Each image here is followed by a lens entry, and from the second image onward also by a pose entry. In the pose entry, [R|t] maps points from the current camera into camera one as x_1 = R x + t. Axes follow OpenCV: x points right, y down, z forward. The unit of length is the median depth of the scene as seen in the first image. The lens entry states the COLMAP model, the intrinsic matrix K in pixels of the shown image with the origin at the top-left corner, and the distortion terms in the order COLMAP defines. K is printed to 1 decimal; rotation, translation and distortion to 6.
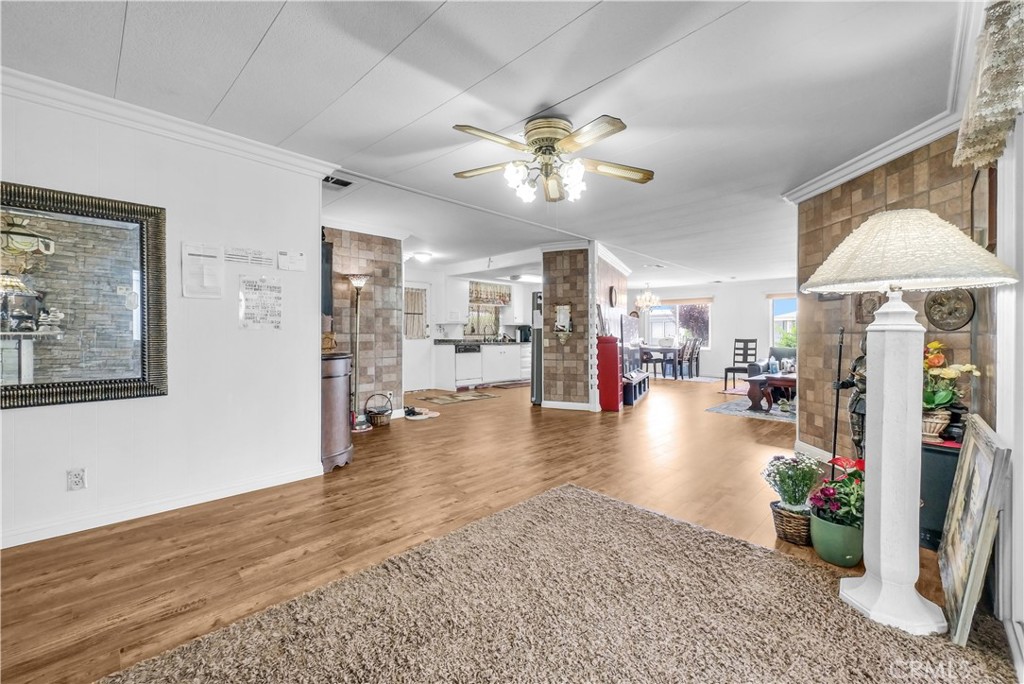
lens RADIAL K [[423.1, 0, 512.3], [0, 423.1, 340.4], [0, 0, 1]] dist [-0.001181, -0.000164]
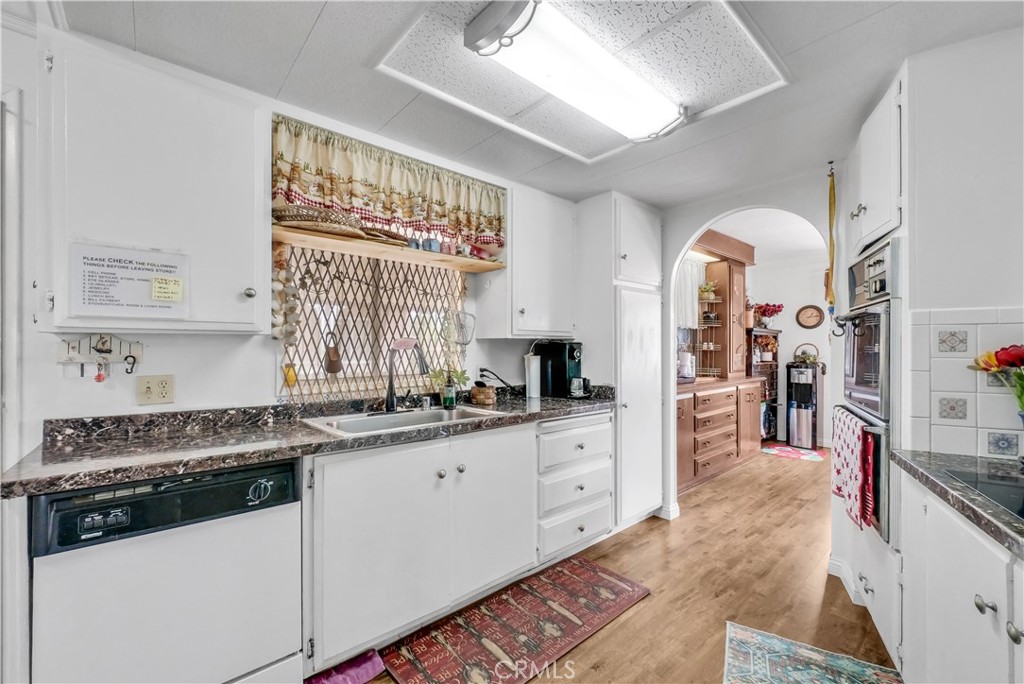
lens RADIAL K [[423.1, 0, 512.5], [0, 423.1, 346.7], [0, 0, 1]] dist [-0.001181, -0.000164]
pose [[0.997677, 0.002414, -0.068077, 0.020056], [-0.003243, 0.999922, -0.012082, -0.028598], [0.068042, 0.012275, 0.997607, 0.746729]]
